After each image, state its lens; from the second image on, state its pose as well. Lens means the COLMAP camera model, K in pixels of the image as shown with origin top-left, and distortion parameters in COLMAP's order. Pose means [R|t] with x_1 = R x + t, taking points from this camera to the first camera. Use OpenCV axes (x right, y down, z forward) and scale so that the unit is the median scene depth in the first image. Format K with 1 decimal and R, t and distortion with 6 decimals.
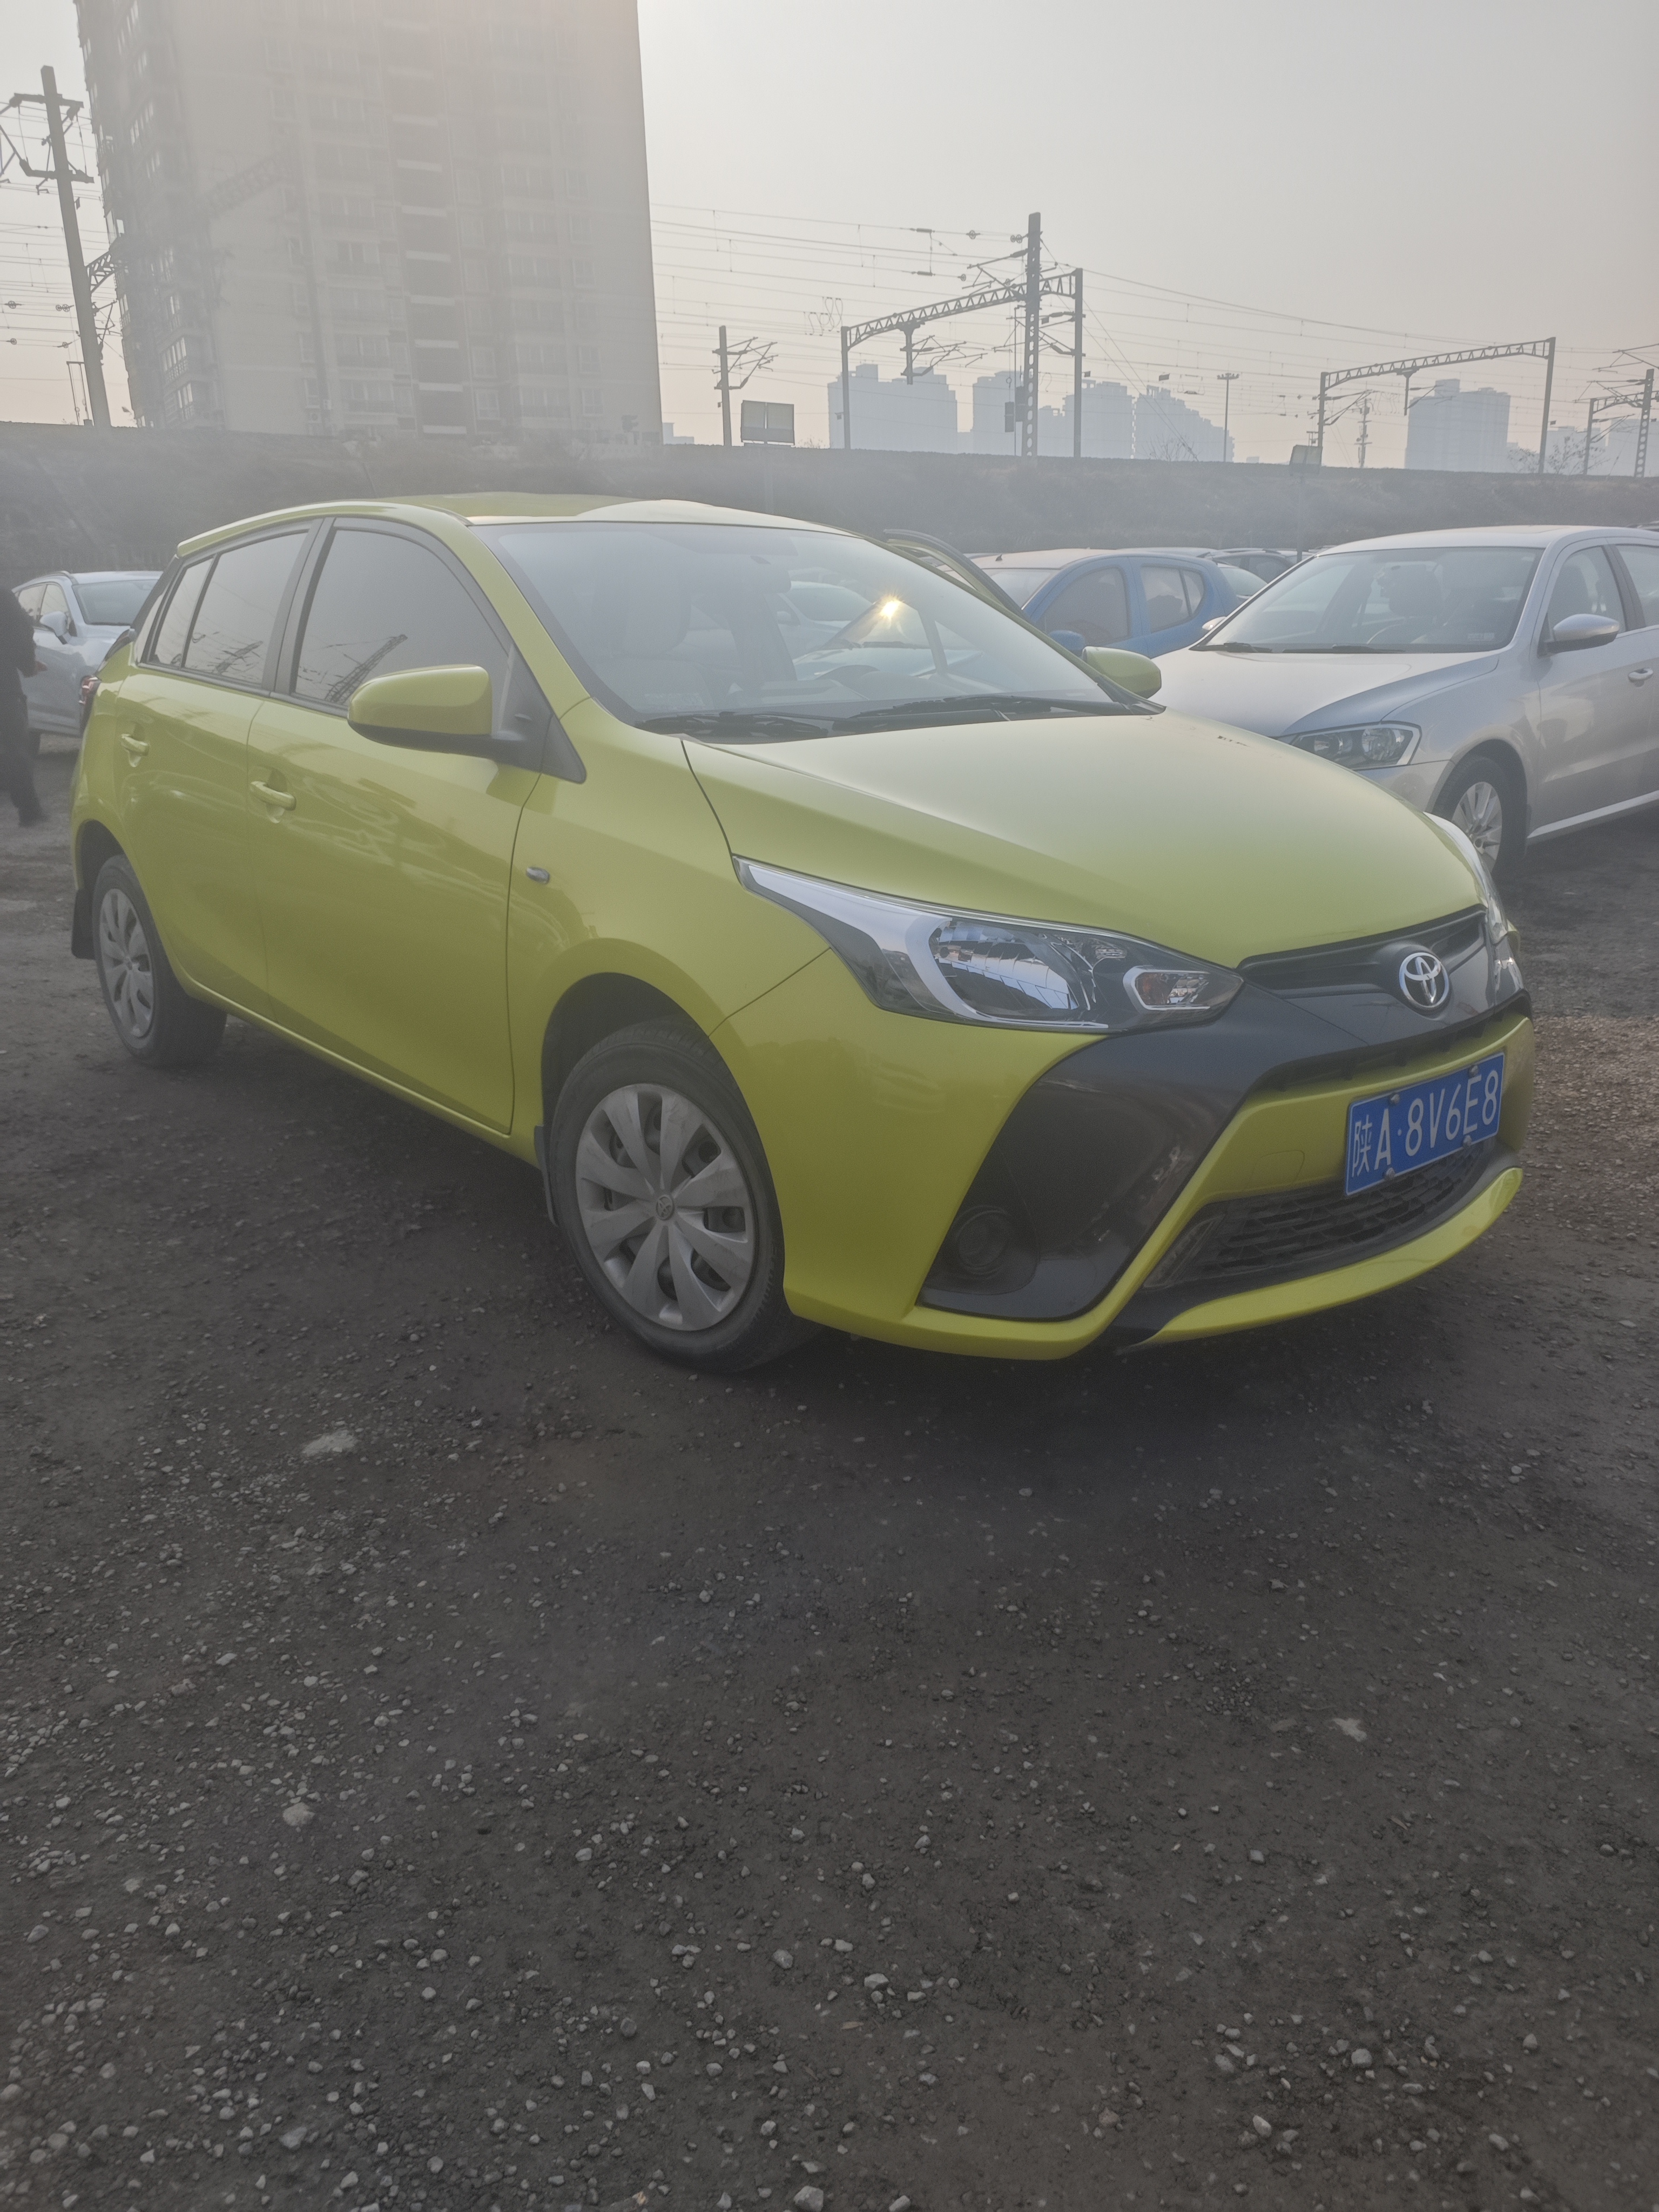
lens RADIAL K [[1562.9, 0, 821.8], [0, 1562.9, 1101.8], [0, 0, 1]] dist [0.008962, -0.006310]
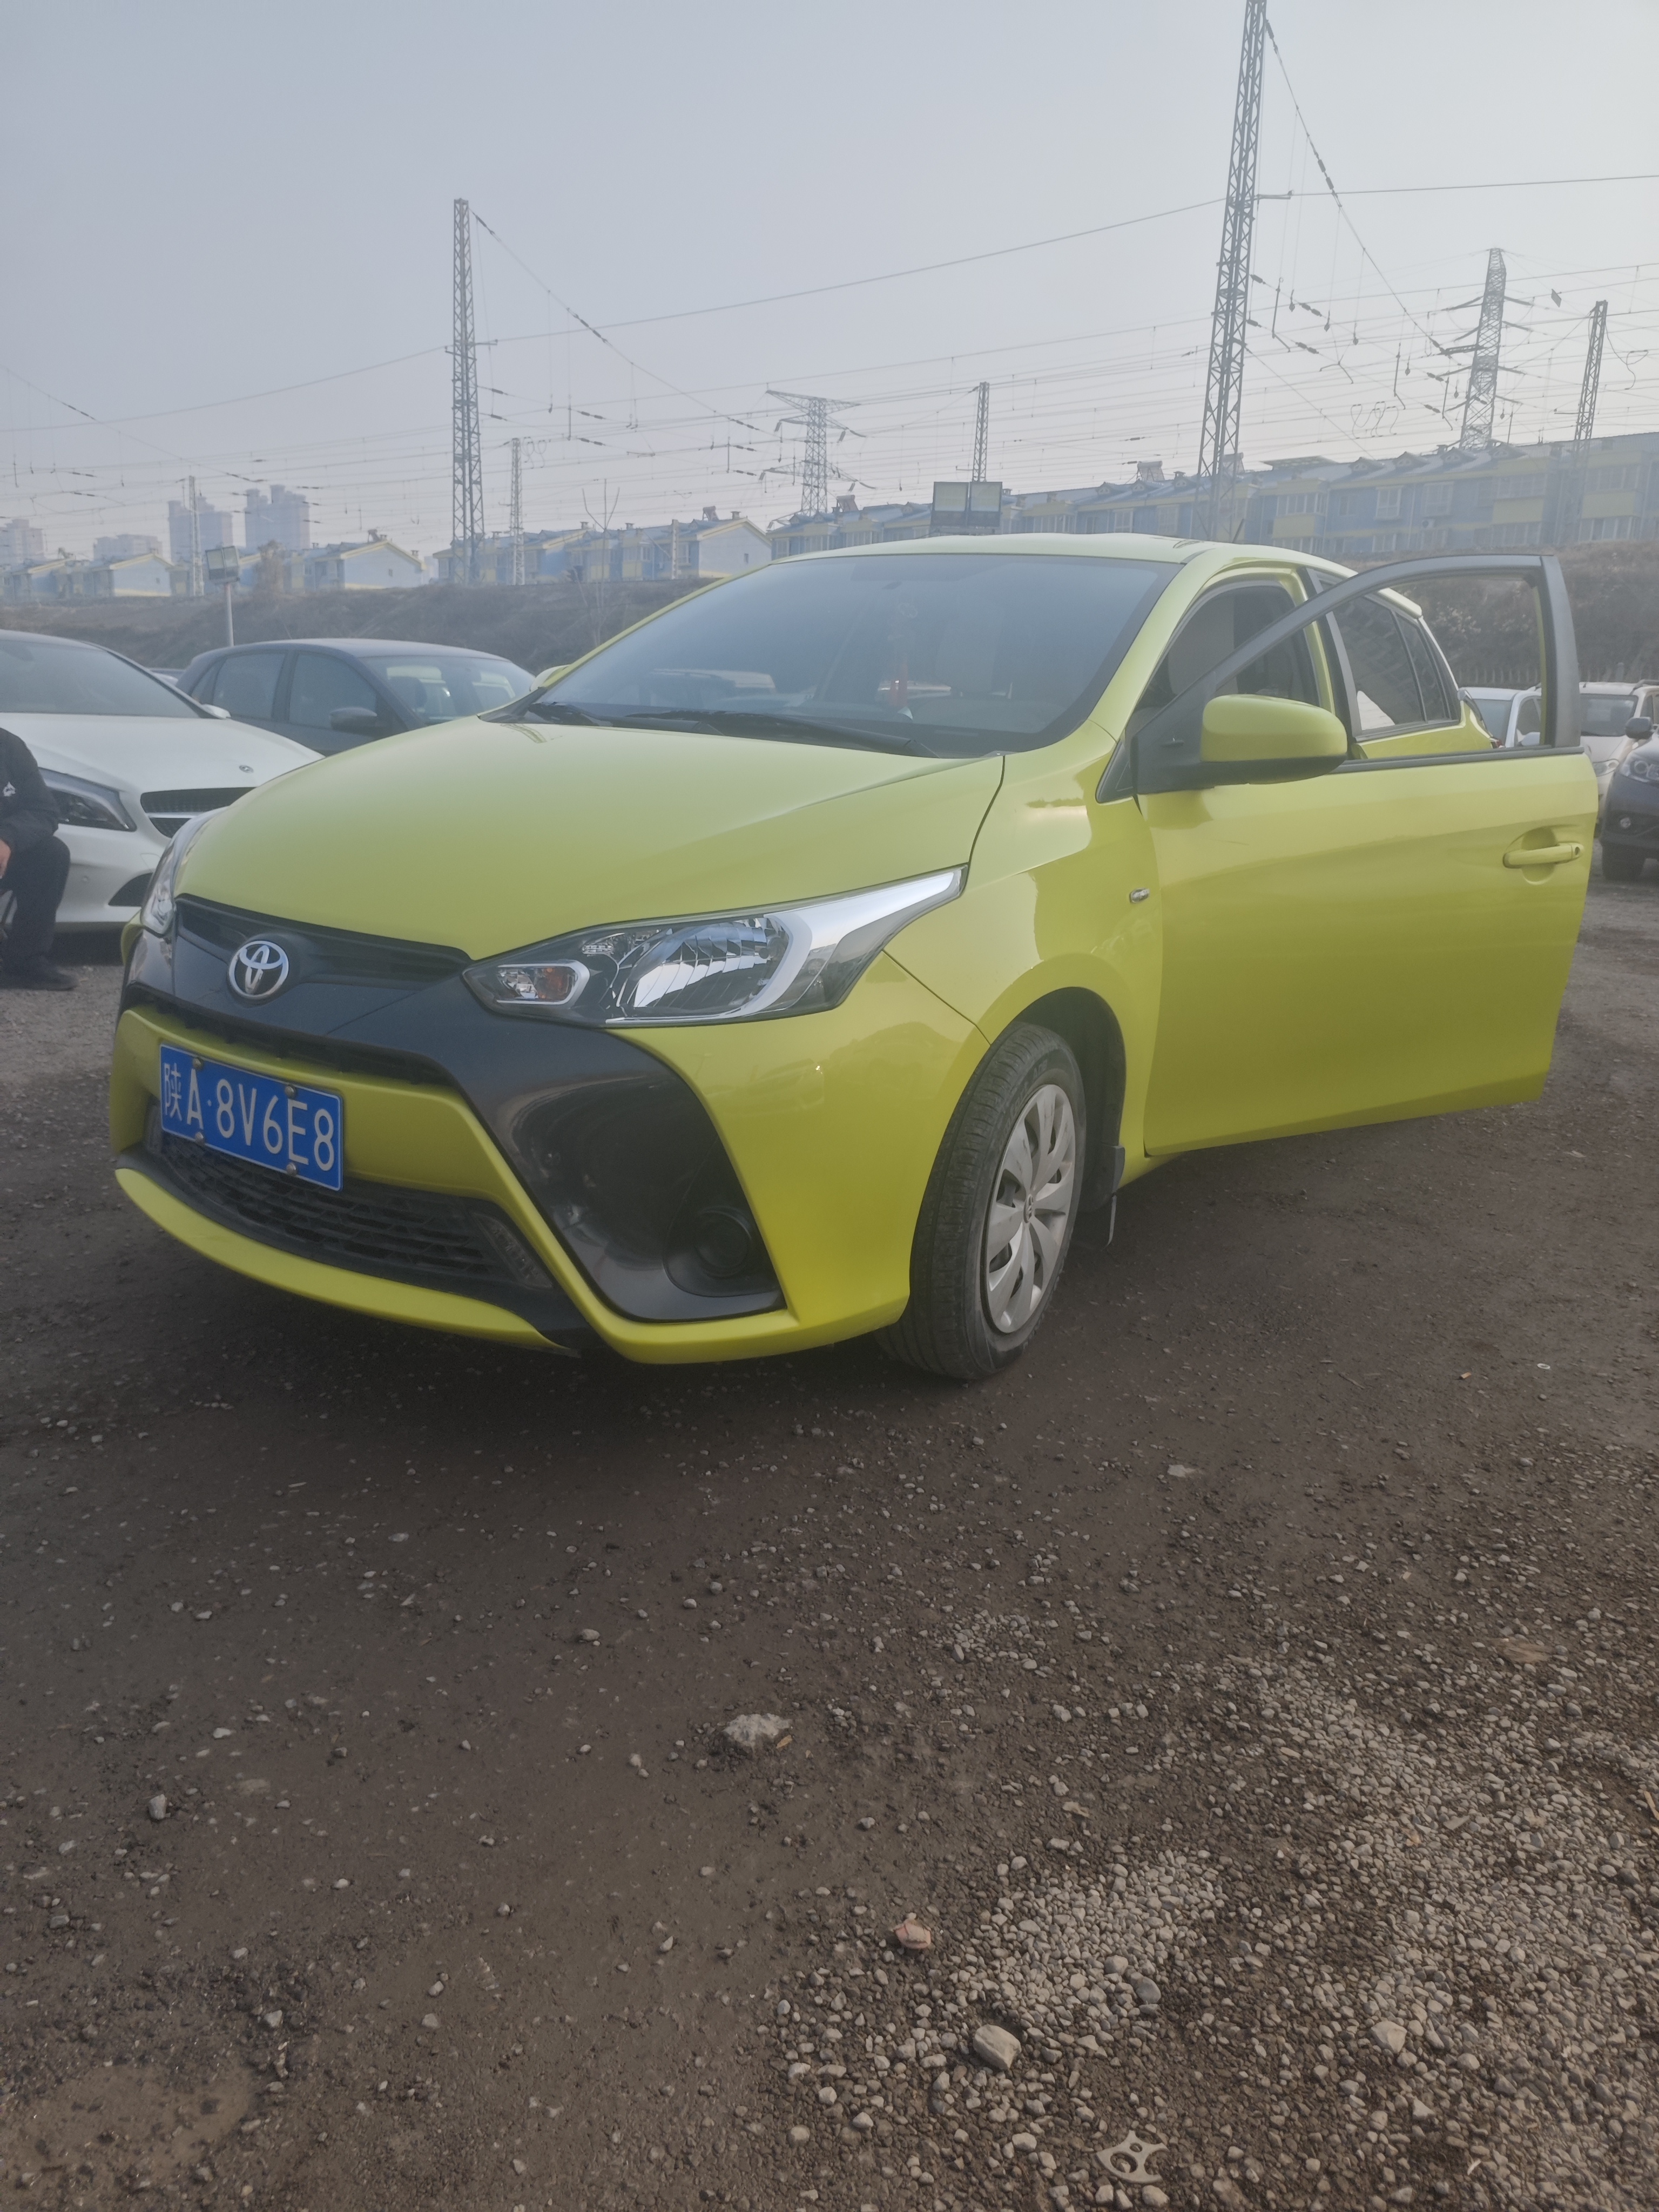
lens RADIAL K [[1562.9, 0, 828.8], [0, 1562.9, 1108.0], [0, 0, 1]] dist [0.008962, -0.006310]
pose [[0.241915, 0.272046, -0.931380, 1.370263], [-0.330731, 0.925528, 0.184433, -0.288263], [0.912192, 0.263419, 0.313873, 1.020535]]
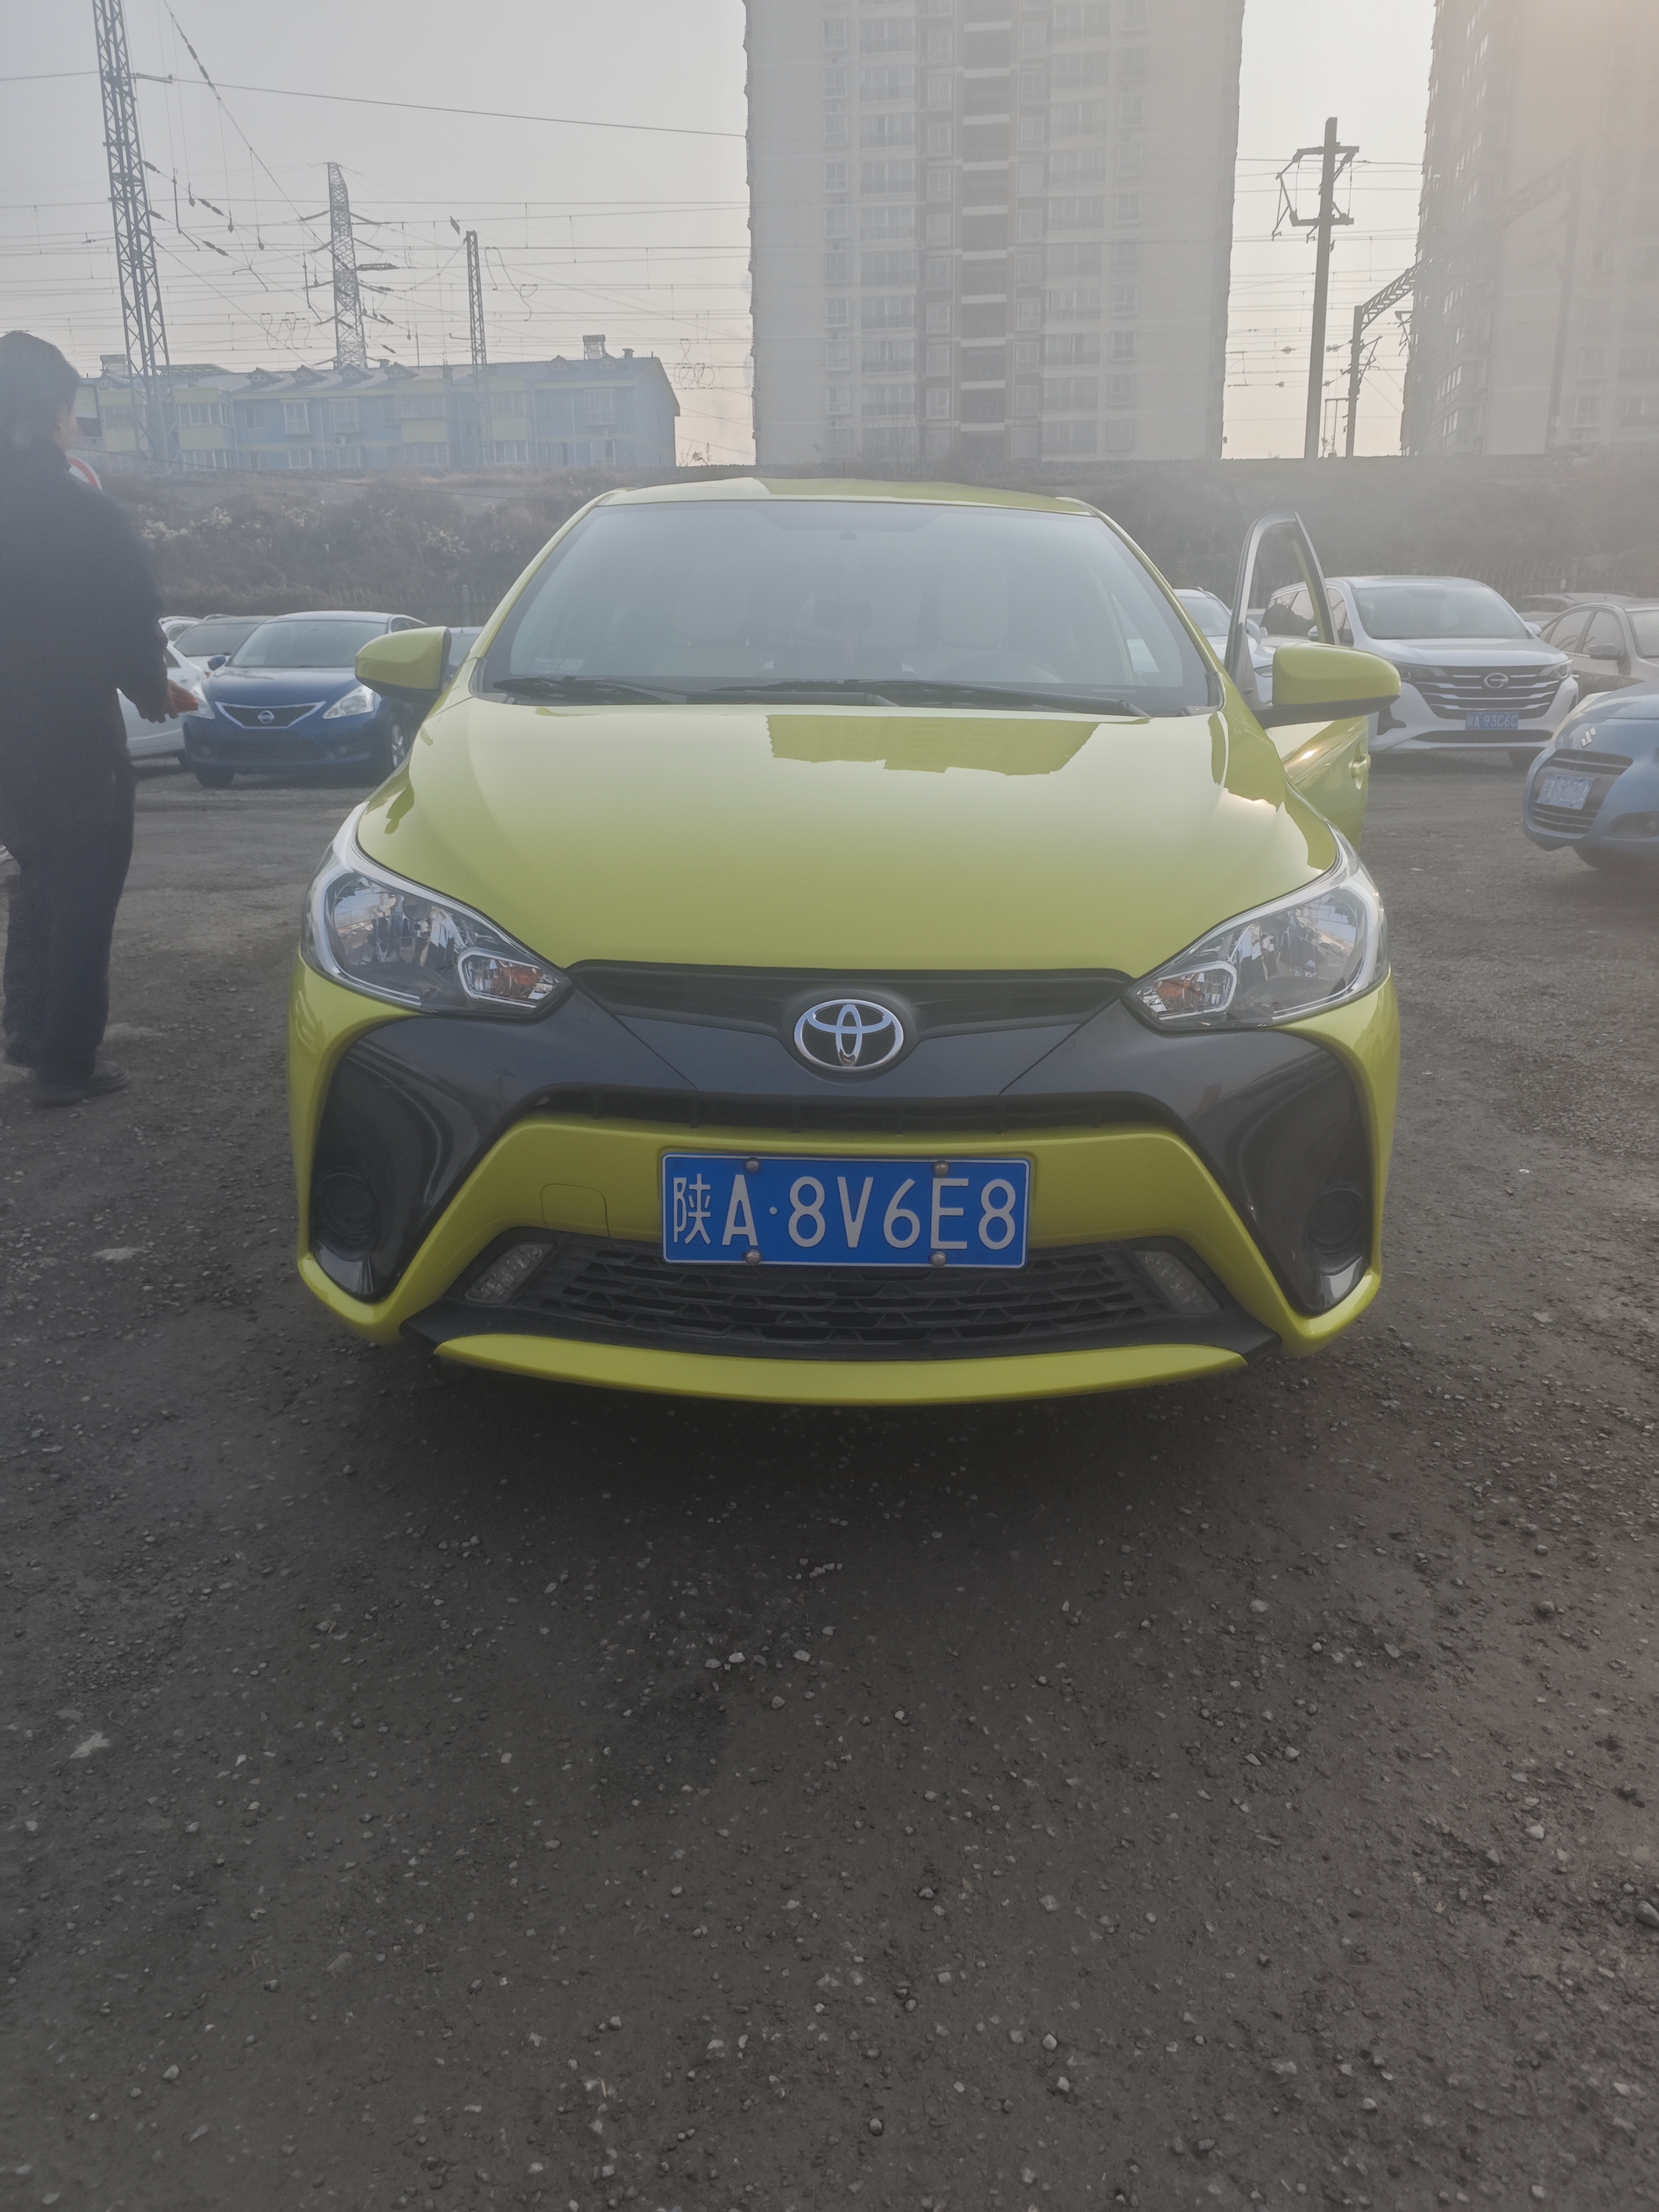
lens RADIAL K [[1562.9, 0, 821.9], [0, 1562.9, 1104.5], [0, 0, 1]] dist [0.008962, -0.006310]
pose [[0.770379, 0.202497, -0.604576, 0.842441], [-0.209941, 0.975911, 0.059356, -0.084977], [0.602031, 0.081199, 0.794333, 0.359616]]
